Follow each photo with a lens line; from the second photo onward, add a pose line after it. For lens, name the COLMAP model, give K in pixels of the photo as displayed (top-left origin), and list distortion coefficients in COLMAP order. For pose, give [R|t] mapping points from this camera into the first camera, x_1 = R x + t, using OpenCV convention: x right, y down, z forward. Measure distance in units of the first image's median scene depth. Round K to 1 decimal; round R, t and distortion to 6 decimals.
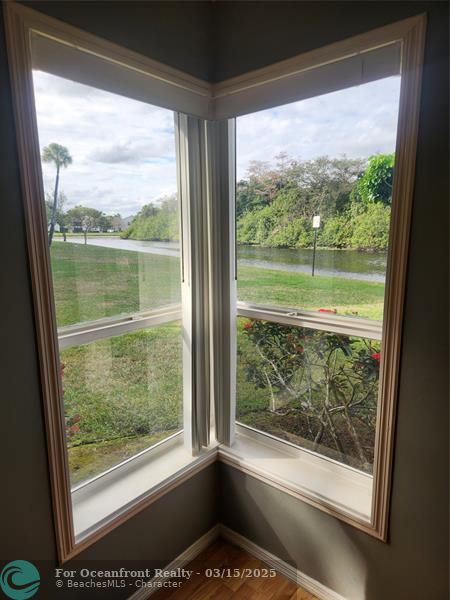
lens RADIAL K [[399.5, 0, 223.6], [0, 399.5, 297.0], [0, 0, 1]] dist [0.059130, -0.046863]
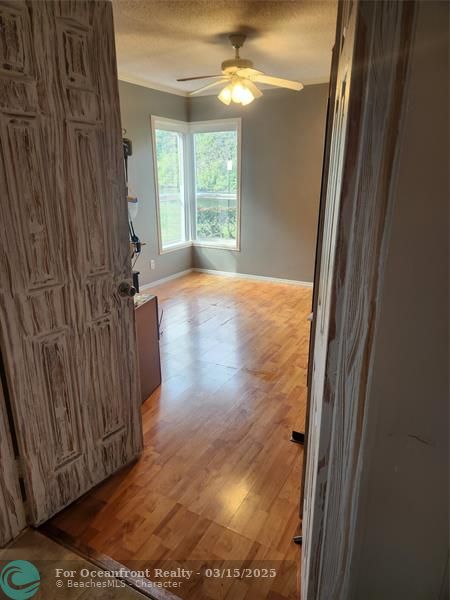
lens RADIAL K [[399.5, 0, 224.7], [0, 399.5, 302.5], [0, 0, 1]] dist [0.059130, -0.046863]
pose [[0.979268, -0.059193, 0.193729, -0.027406], [0.030592, 0.988600, 0.147424, 0.026949], [-0.200247, -0.138441, 0.969915, -0.146493]]
